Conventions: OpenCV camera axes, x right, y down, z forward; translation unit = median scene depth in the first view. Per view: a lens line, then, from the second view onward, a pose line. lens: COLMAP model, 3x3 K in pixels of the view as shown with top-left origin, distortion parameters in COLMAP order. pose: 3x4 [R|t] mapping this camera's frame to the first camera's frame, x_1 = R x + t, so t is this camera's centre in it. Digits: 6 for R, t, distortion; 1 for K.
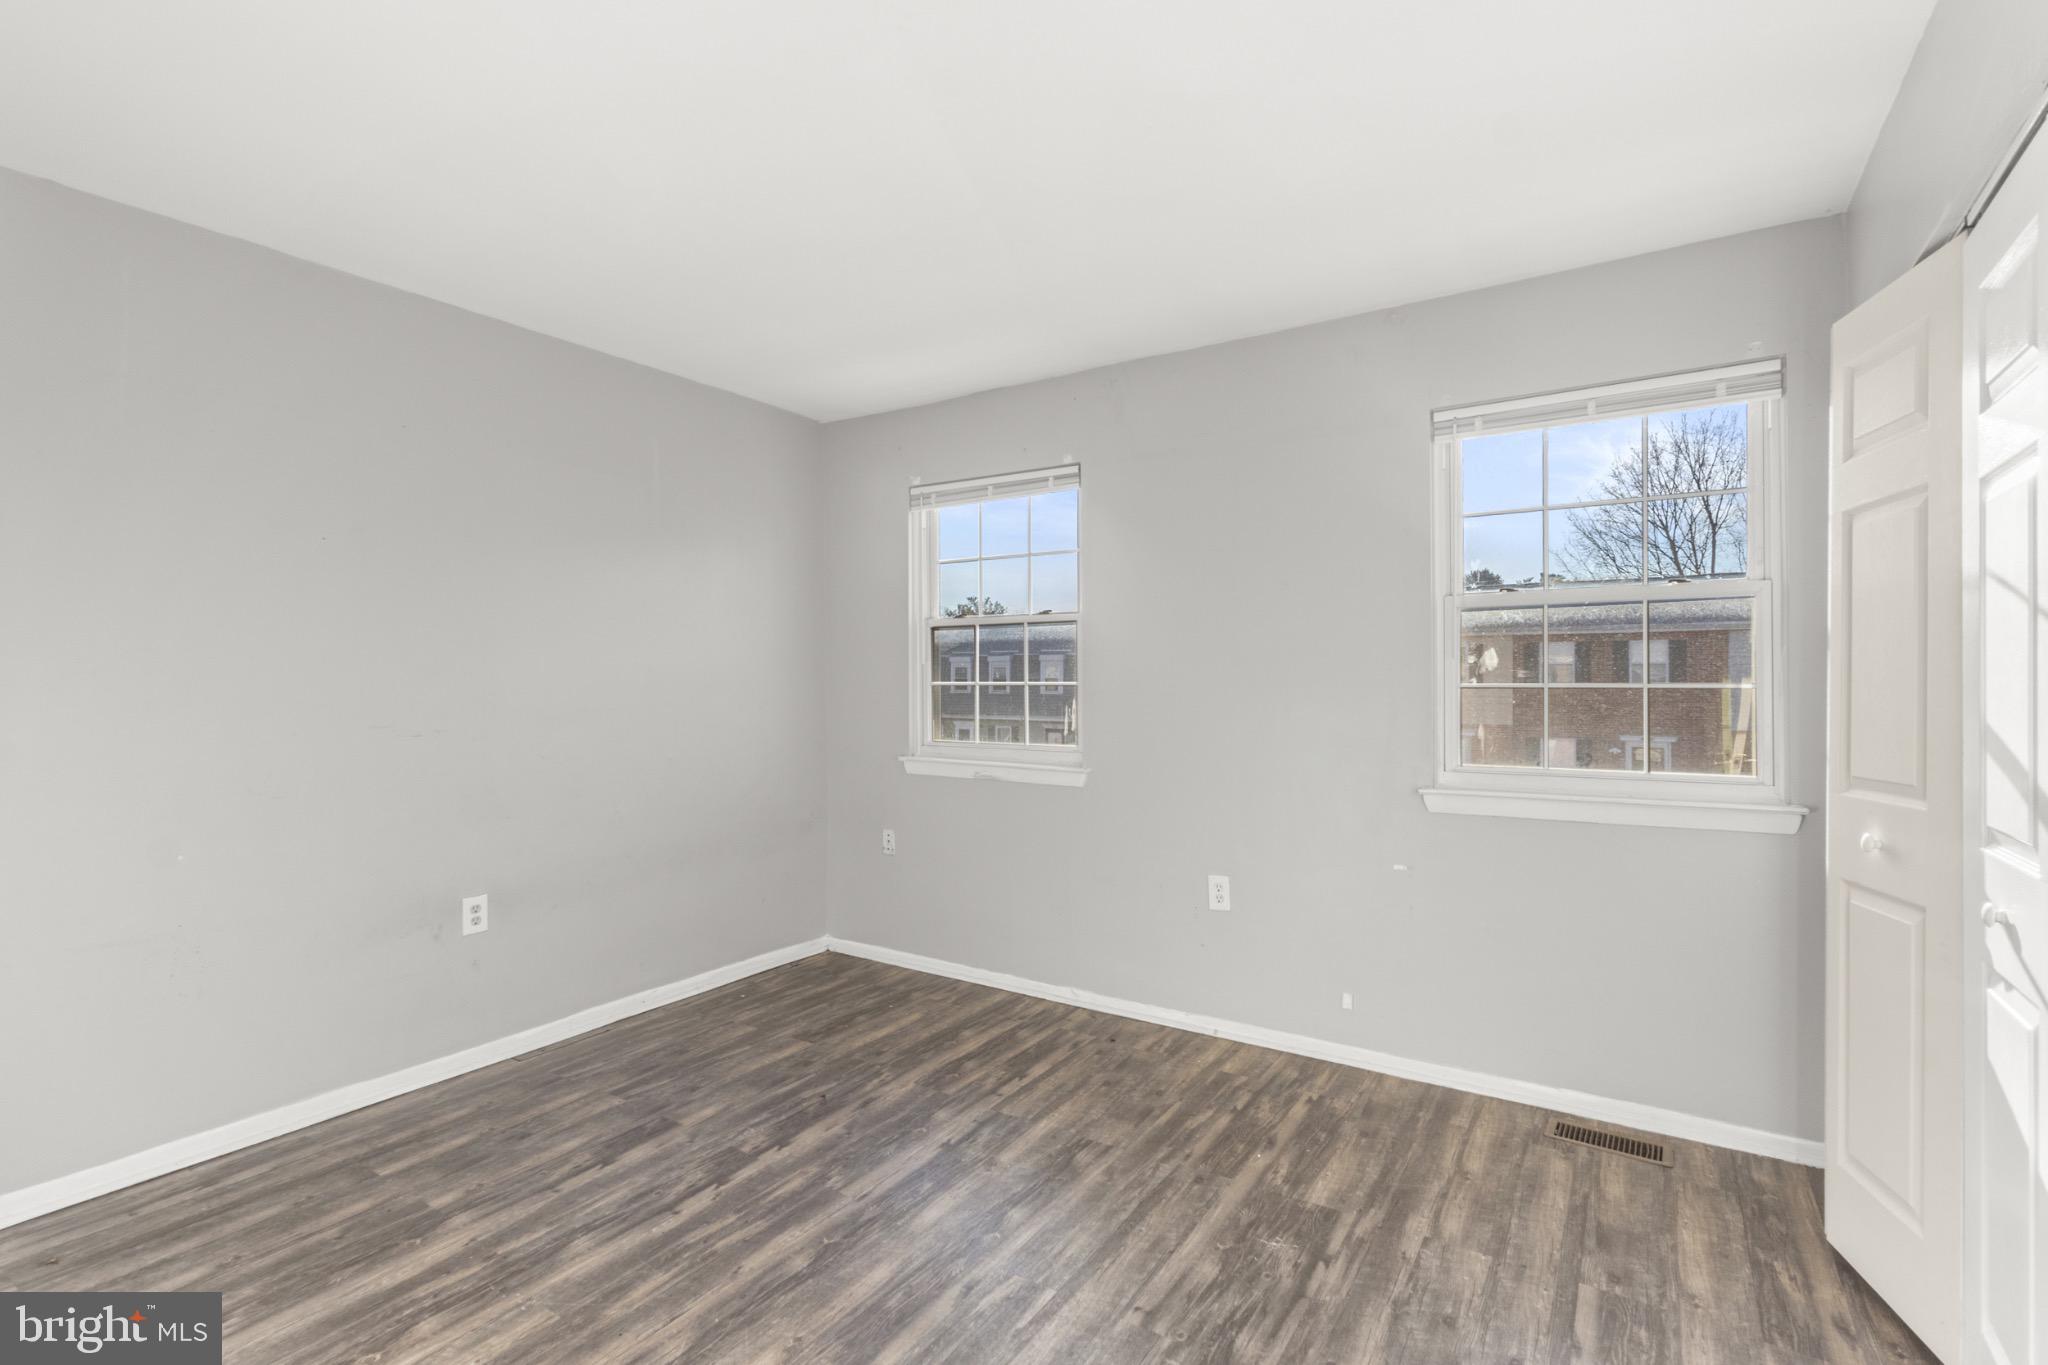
lens RADIAL K [[943.7, 0, 1019.1], [0, 943.7, 672.1], [0, 0, 1]] dist [0.002632, -0.002456]
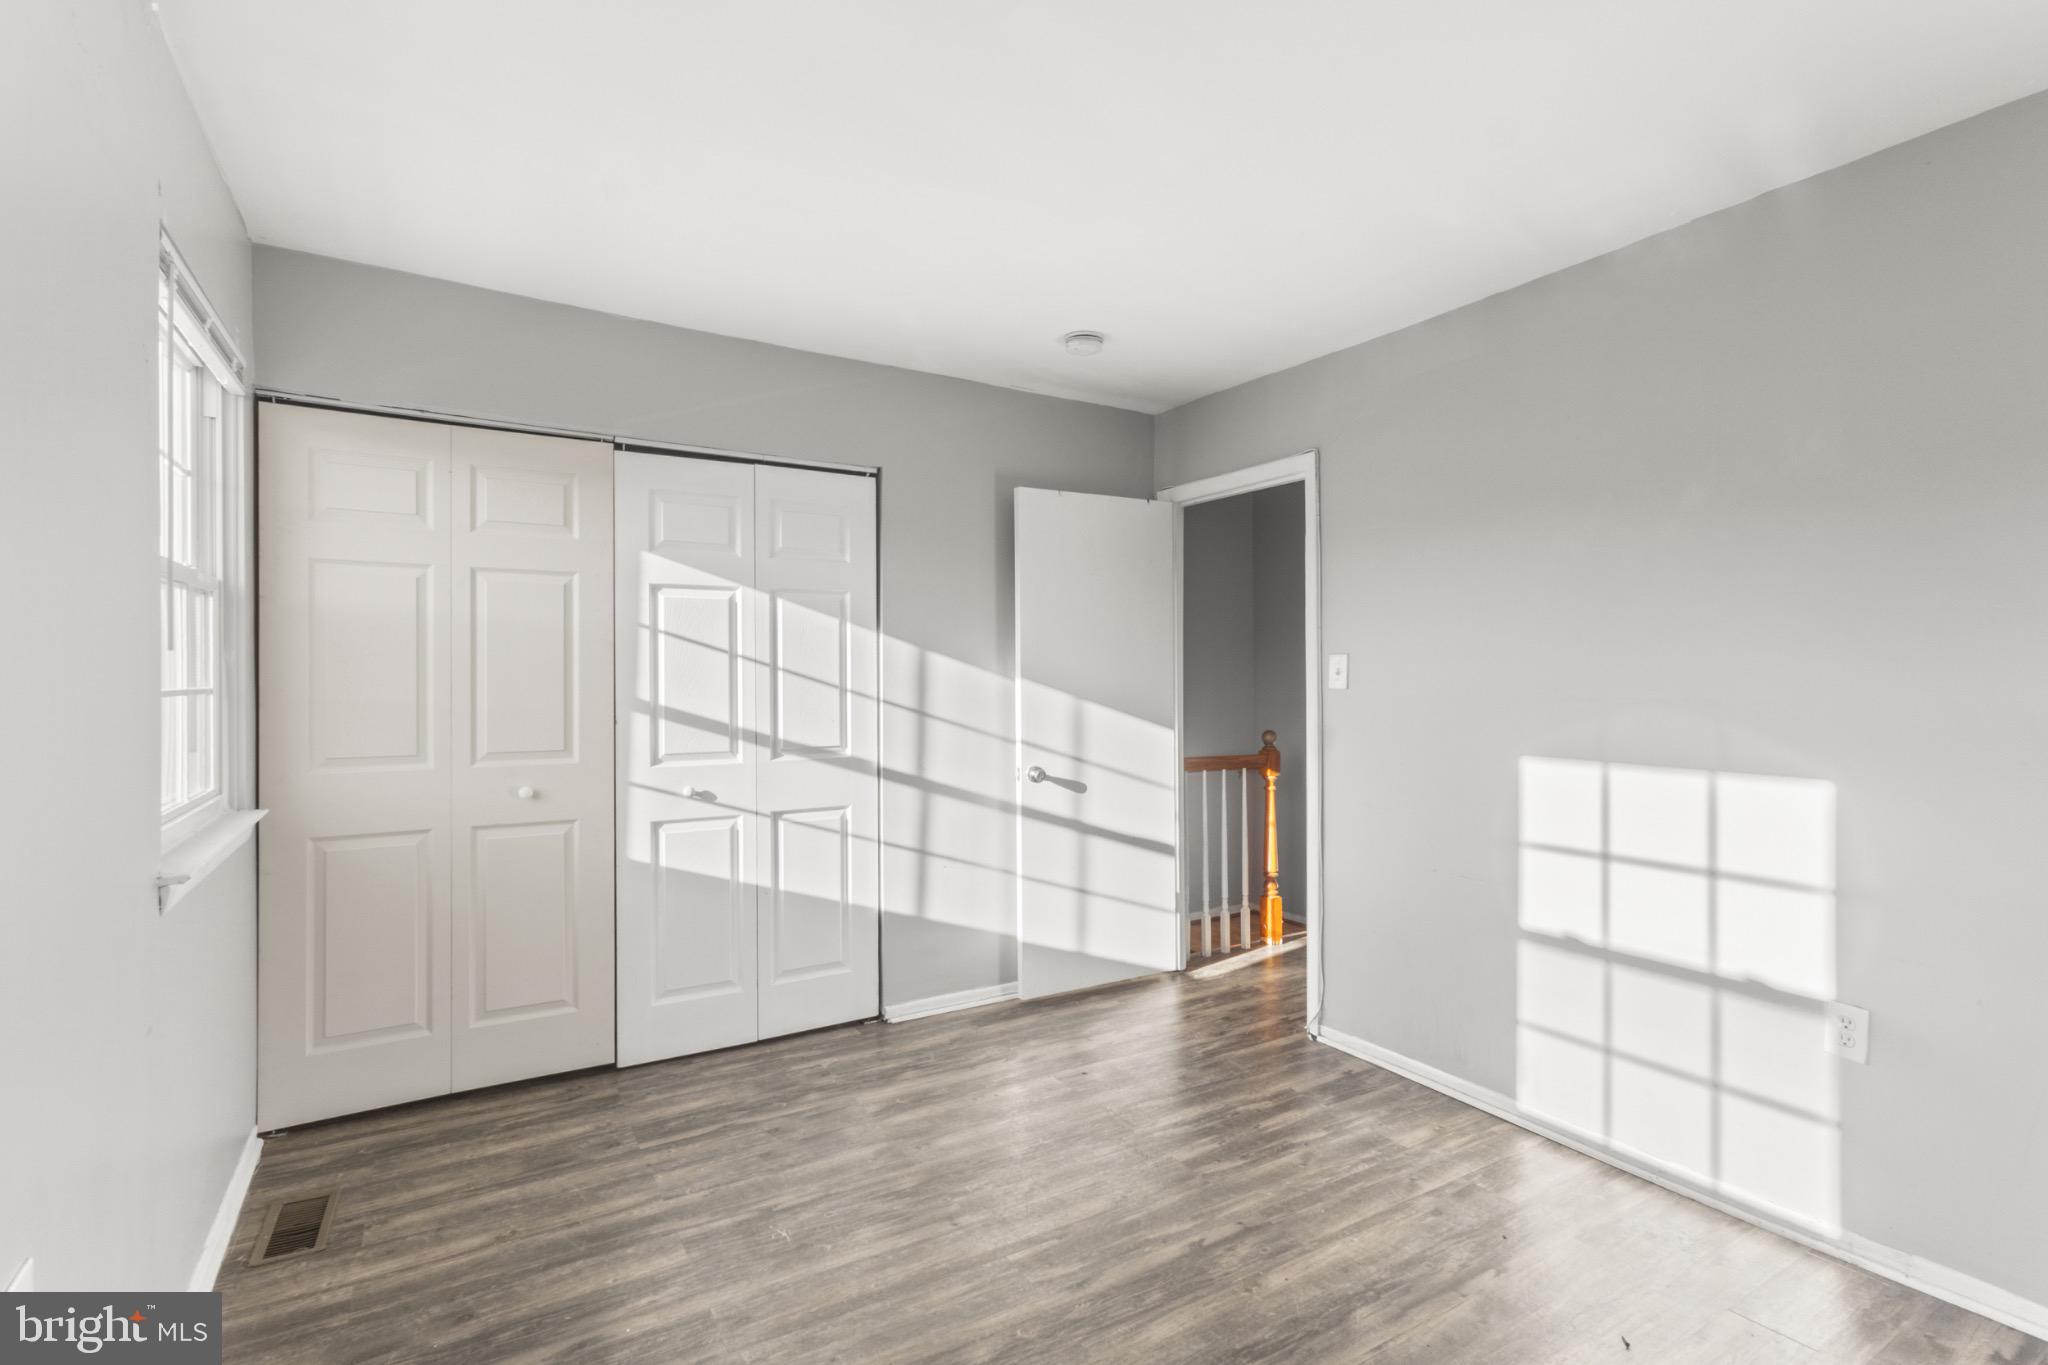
lens RADIAL K [[943.7, 0, 1019.1], [0, 943.7, 672.1], [0, 0, 1]] dist [0.002632, -0.002456]
pose [[-0.905878, -0.000187, 0.423538, -0.407454], [-0.006010, 0.999905, -0.012413, 0.006624], [-0.423496, -0.013790, -0.905793, 1.884372]]
